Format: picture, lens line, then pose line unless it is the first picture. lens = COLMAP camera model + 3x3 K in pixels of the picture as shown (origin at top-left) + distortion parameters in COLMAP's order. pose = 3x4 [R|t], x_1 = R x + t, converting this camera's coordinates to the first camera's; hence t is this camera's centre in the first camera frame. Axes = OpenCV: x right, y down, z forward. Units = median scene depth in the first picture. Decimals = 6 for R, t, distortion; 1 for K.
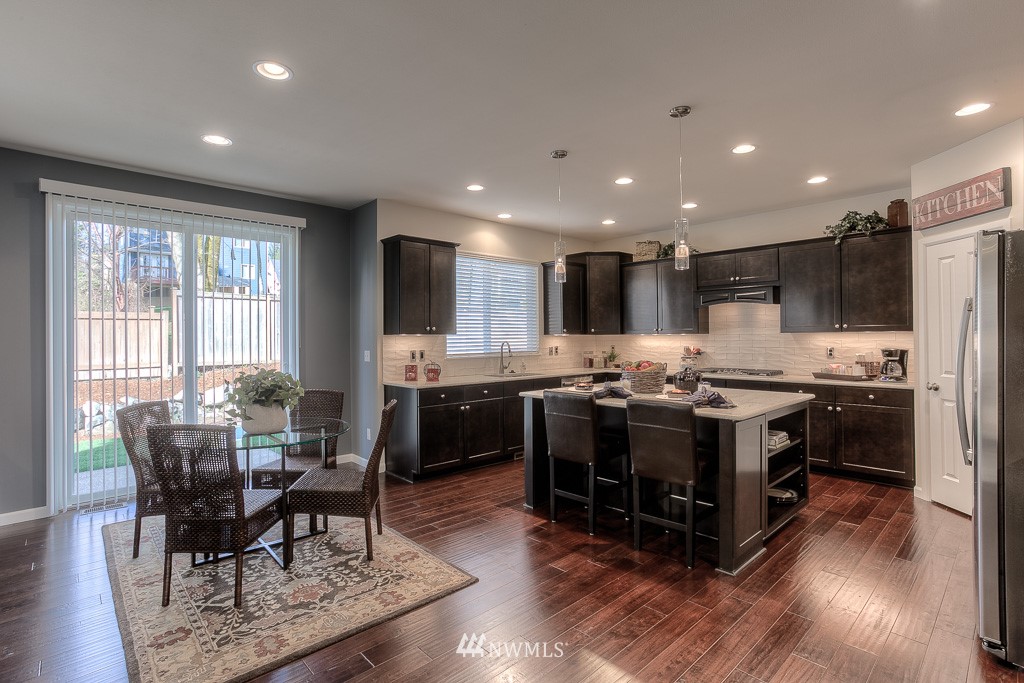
lens RADIAL K [[494.4, 0, 510.4], [0, 494.4, 336.9], [0, 0, 1]] dist [-0.011597, 0.002508]
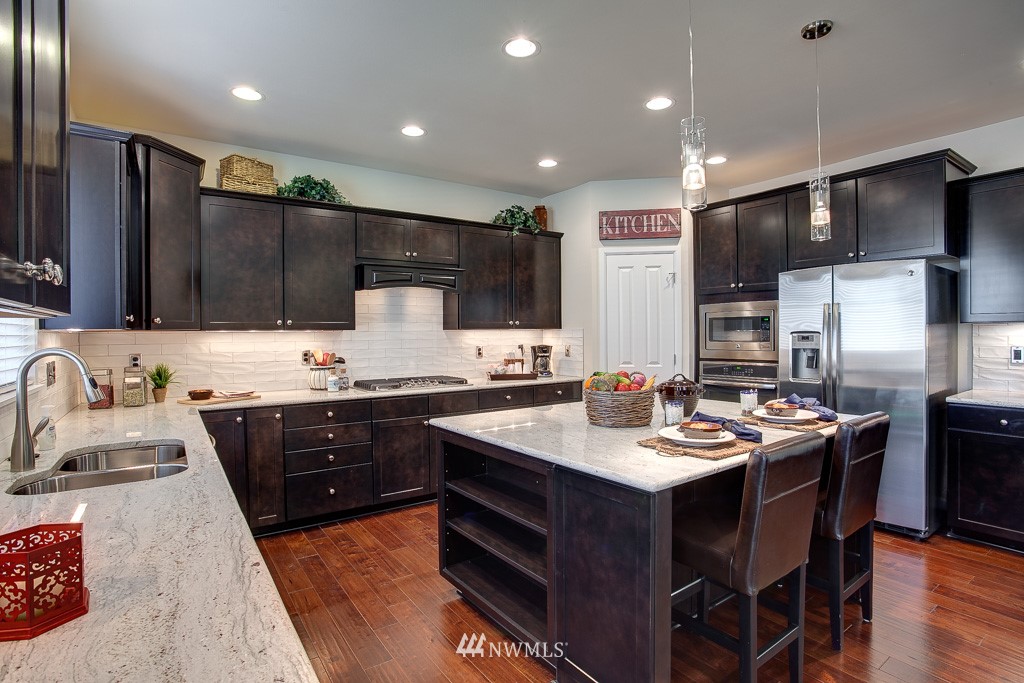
lens RADIAL K [[494.4, 0, 511.4], [0, 494.4, 336.9], [0, 0, 1]] dist [-0.011597, 0.002508]
pose [[0.142641, -0.005850, 0.989757, -0.290859], [0.003699, 0.999979, 0.005377, 0.000249], [-0.989768, 0.002895, 0.142660, 0.910517]]
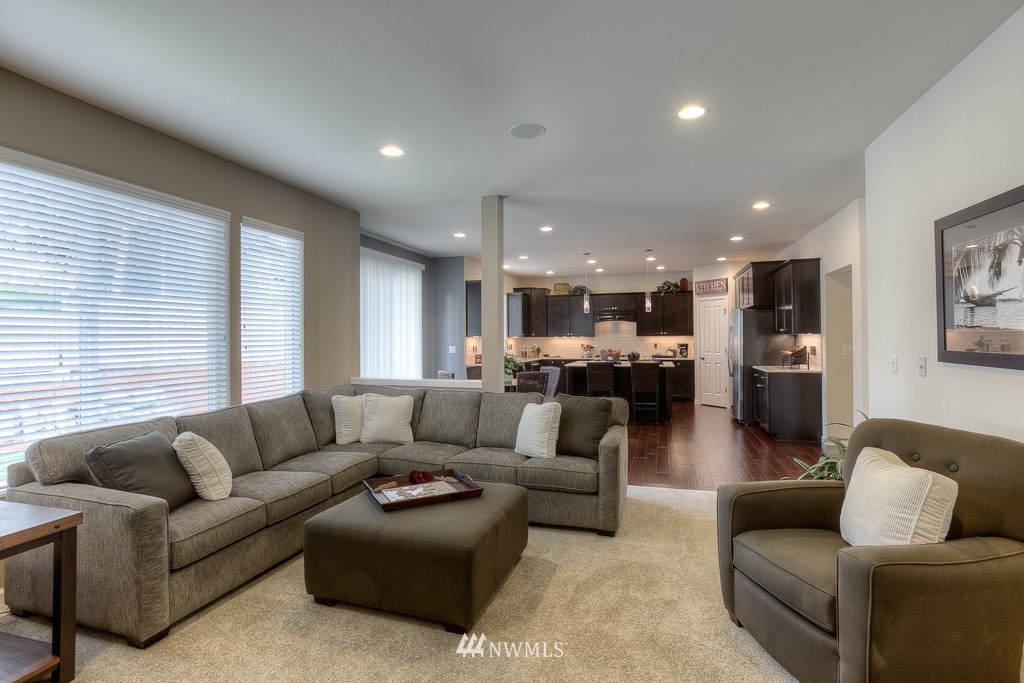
lens RADIAL K [[494.4, 0, 520.8], [0, 494.4, 337.6], [0, 0, 1]] dist [-0.011597, 0.002508]
pose [[0.867780, 0.003156, 0.496939, -1.014910], [-0.000915, 0.999988, -0.004753, 0.008955], [-0.496948, 0.003670, 0.867773, -0.617692]]
